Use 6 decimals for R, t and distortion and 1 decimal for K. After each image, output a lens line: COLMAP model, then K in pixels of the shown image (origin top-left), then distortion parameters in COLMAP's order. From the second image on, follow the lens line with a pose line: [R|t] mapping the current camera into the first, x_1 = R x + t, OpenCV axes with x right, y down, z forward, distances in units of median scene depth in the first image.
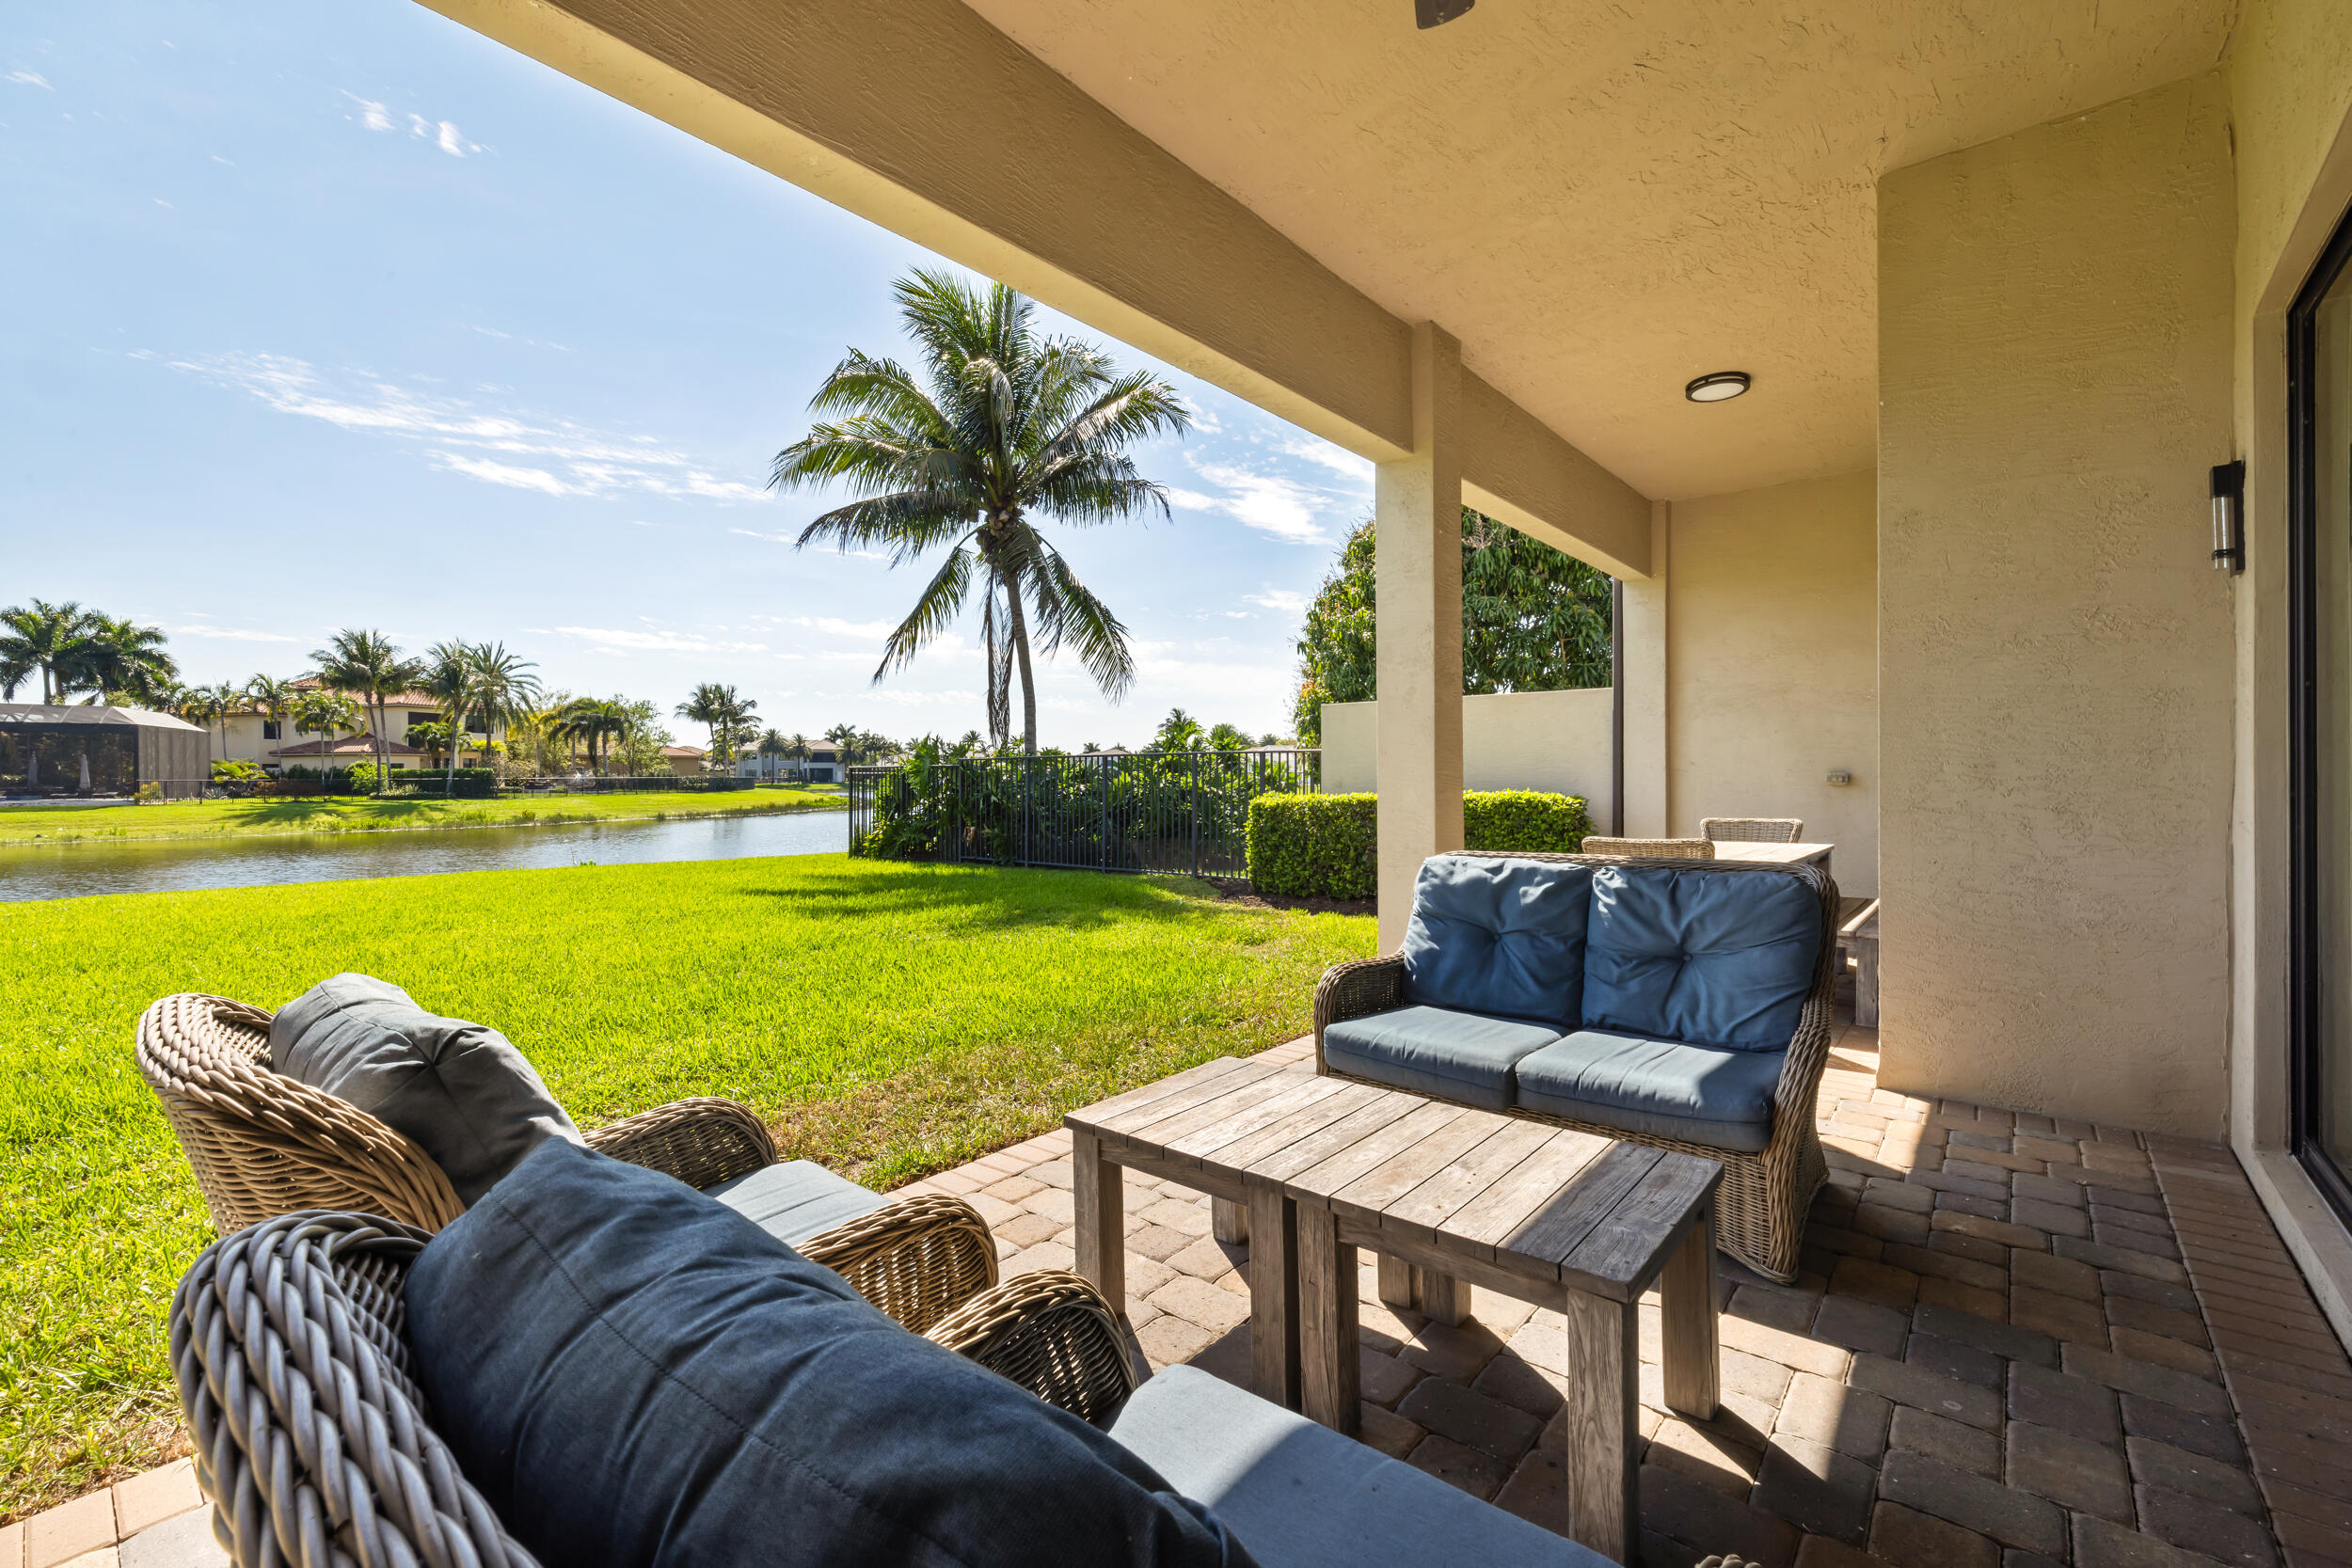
lens RADIAL K [[1009.4, 0, 1176.0], [0, 1009.4, 784.0], [0, 0, 1]] dist [-0.000234, -0.000767]
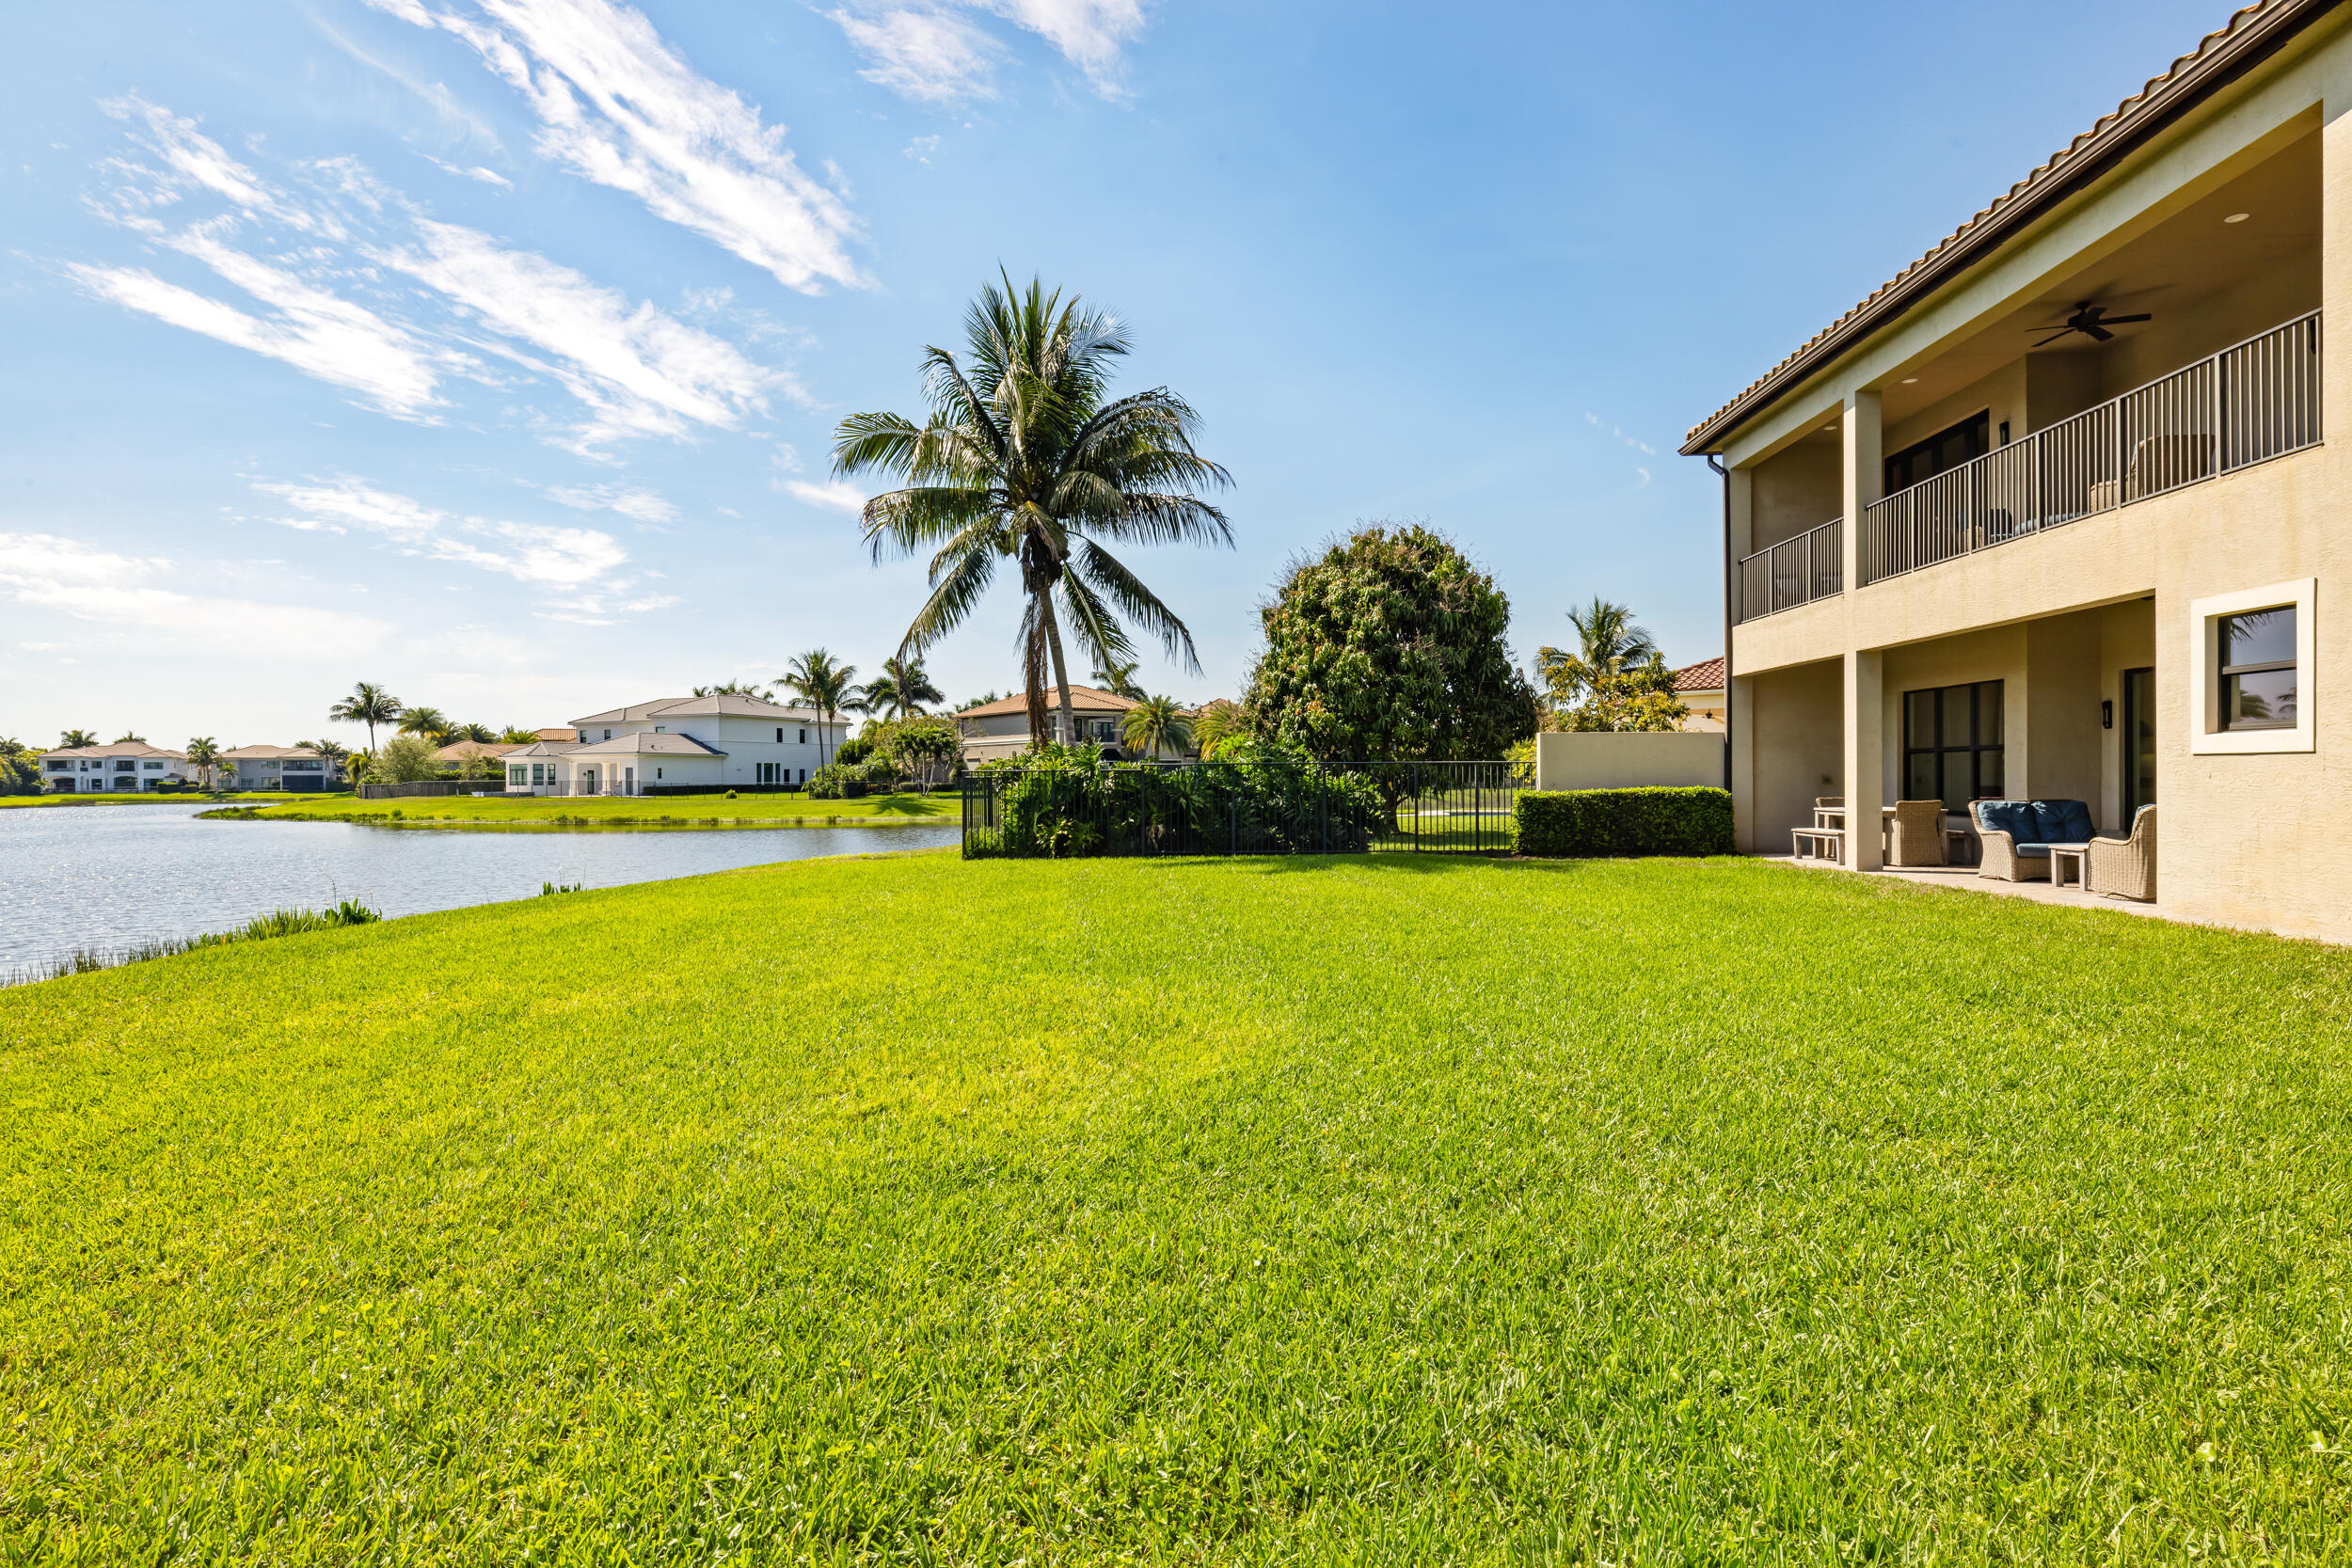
lens RADIAL K [[1471.2, 0, 1176.0], [0, 1471.2, 784.0], [0, 0, 1]] dist [0.056141, 0.000282]
pose [[0.802578, 0.004459, 0.596530, -0.151405], [0.005156, 0.999883, -0.014412, 0.002701], [-0.596525, 0.014642, 0.802461, -0.045042]]
